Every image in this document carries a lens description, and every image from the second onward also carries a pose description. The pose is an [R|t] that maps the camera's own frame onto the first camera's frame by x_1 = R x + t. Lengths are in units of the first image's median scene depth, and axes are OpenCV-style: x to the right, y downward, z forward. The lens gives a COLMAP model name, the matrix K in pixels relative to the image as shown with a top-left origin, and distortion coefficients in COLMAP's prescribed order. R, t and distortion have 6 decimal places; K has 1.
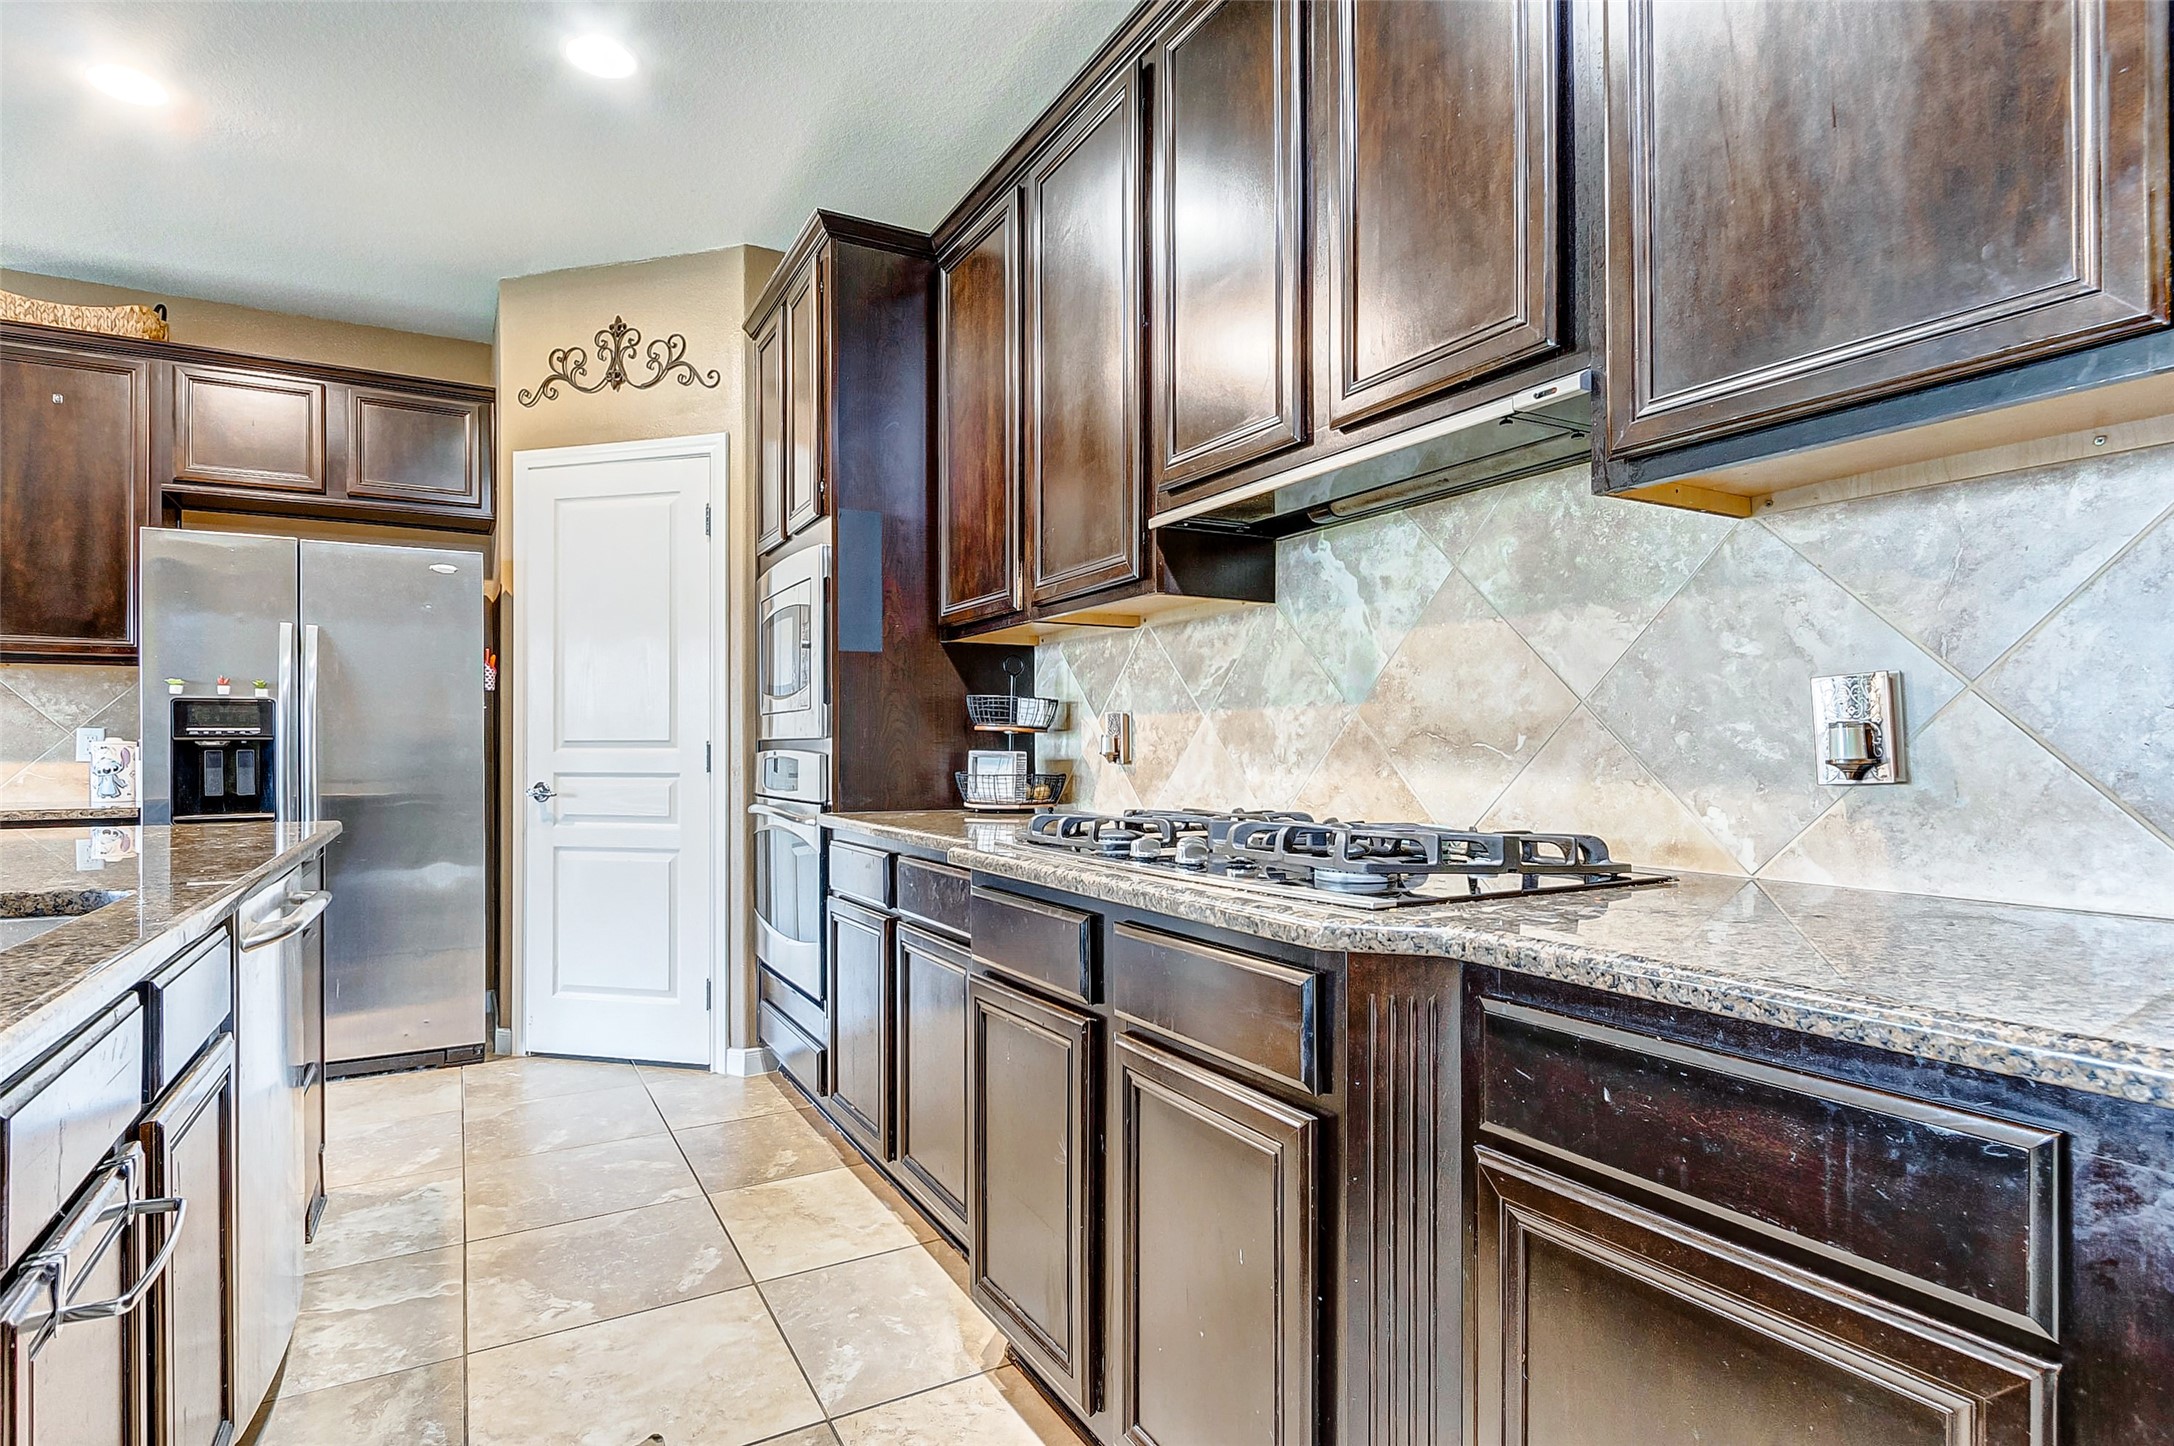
lens RADIAL K [[1097.5, 0, 1069.7], [0, 1097.5, 752.7], [0, 0, 1]] dist [-0.001140, -0.000117]
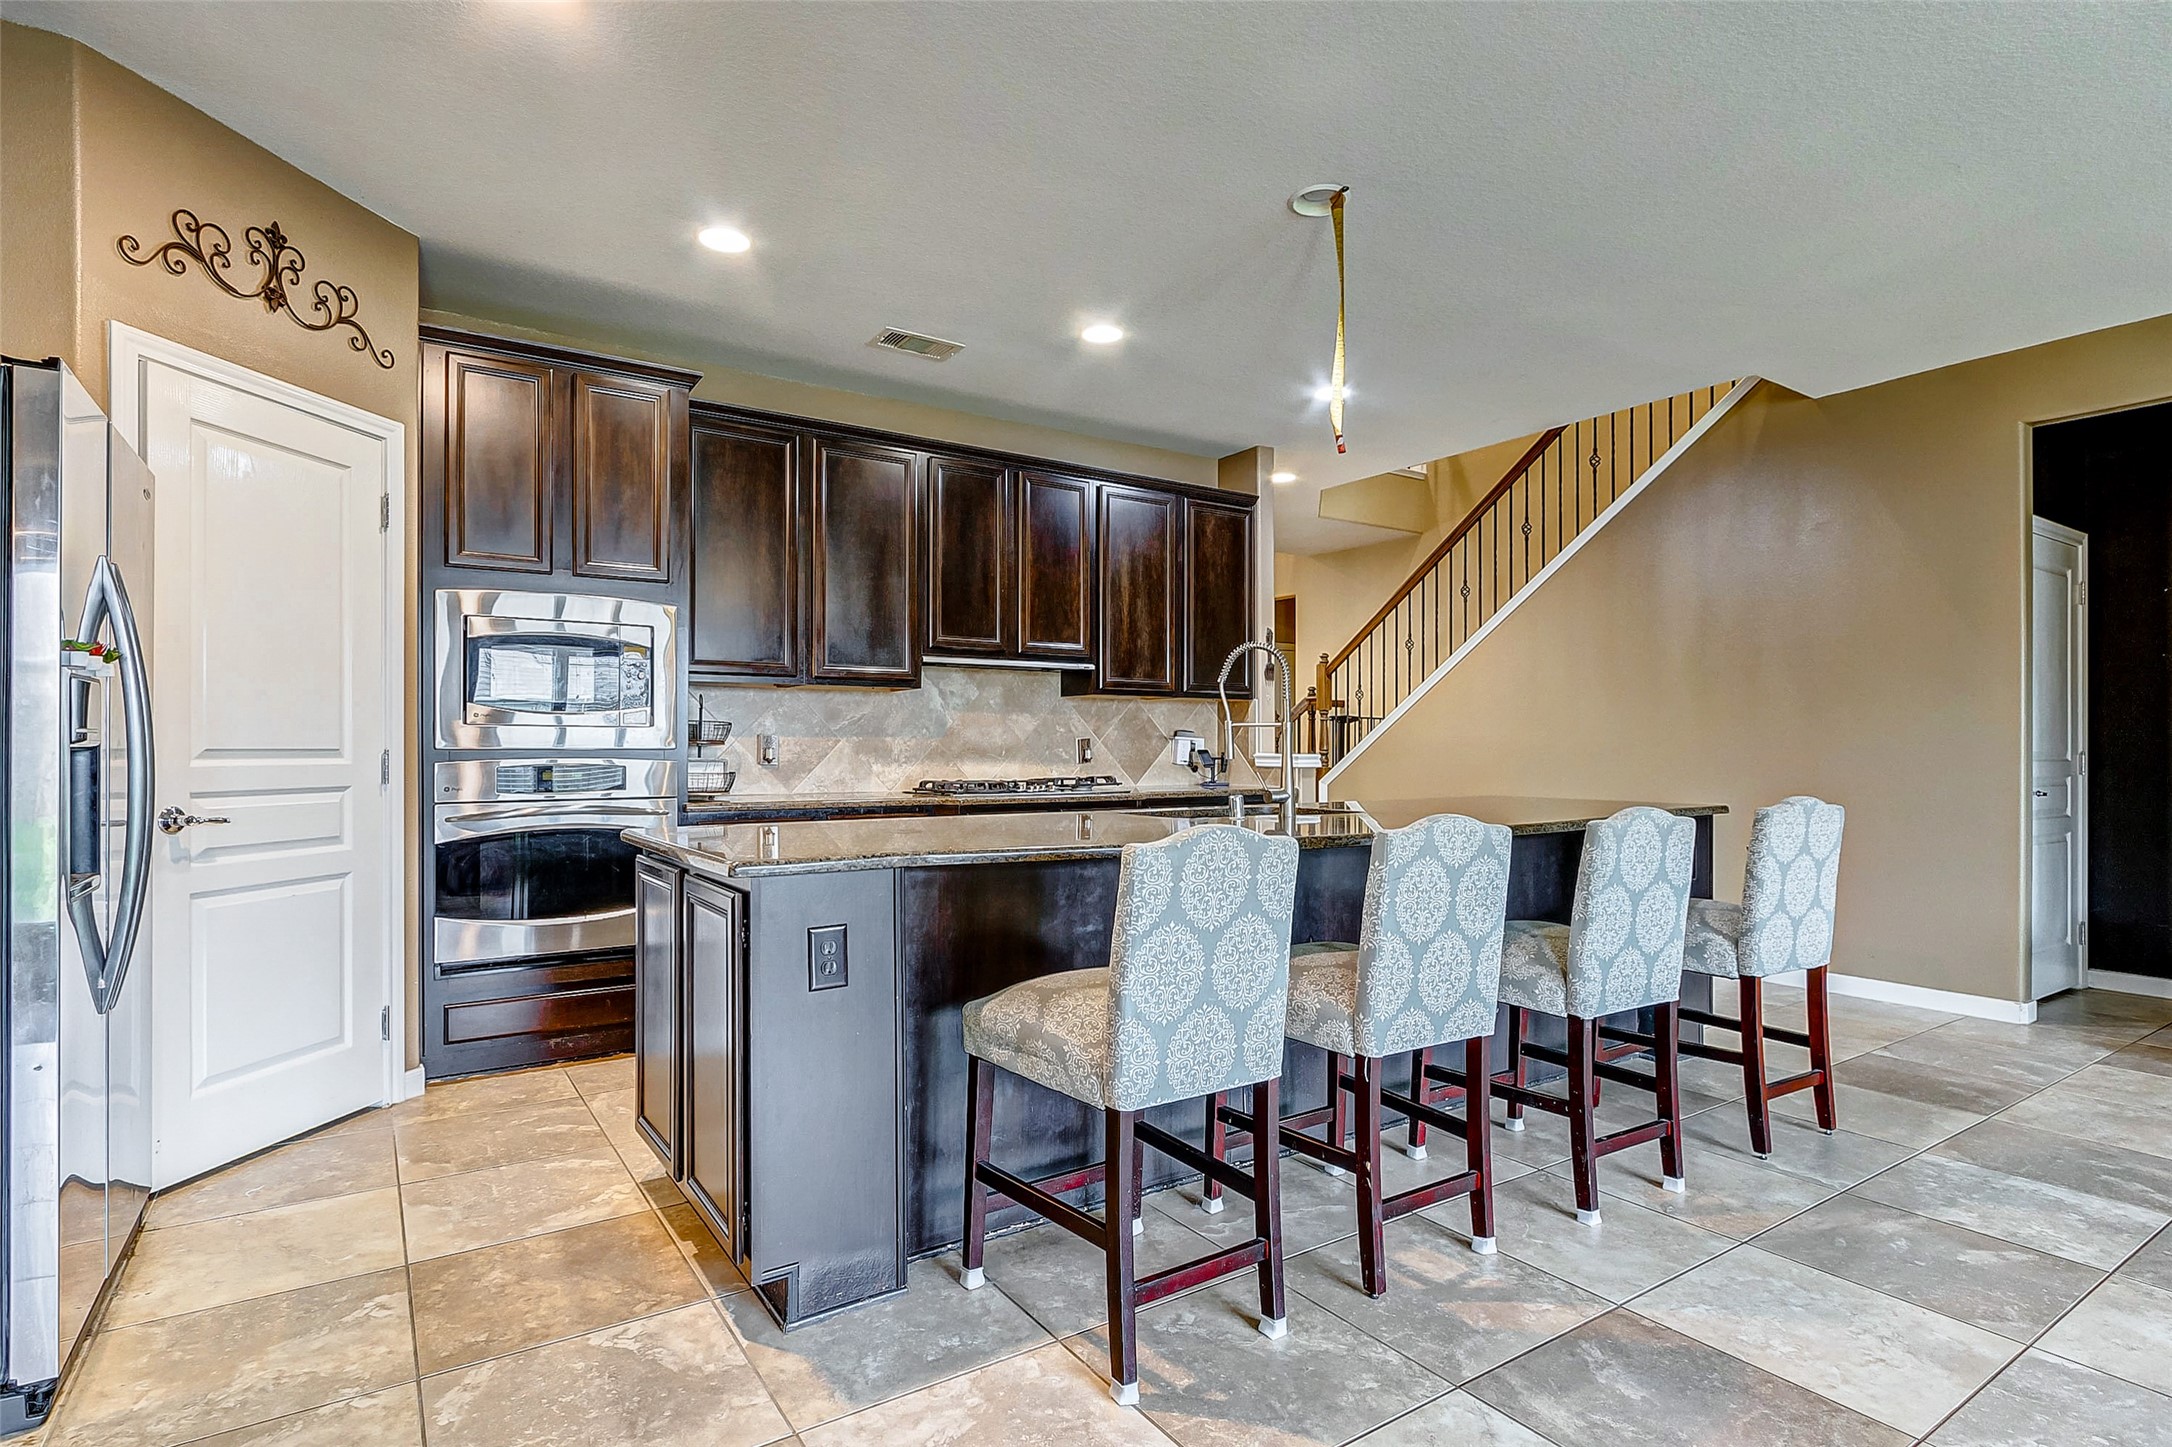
lens RADIAL K [[1096.5, 0, 1086.2], [0, 1096.5, 737.9], [0, 0, 1]] dist [-0.001140, -0.000117]
pose [[-0.085834, 0.010690, 0.996252, -2.224978], [0.001373, 0.999943, -0.010612, -0.016878], [-0.996309, 0.000457, -0.085843, 0.840389]]
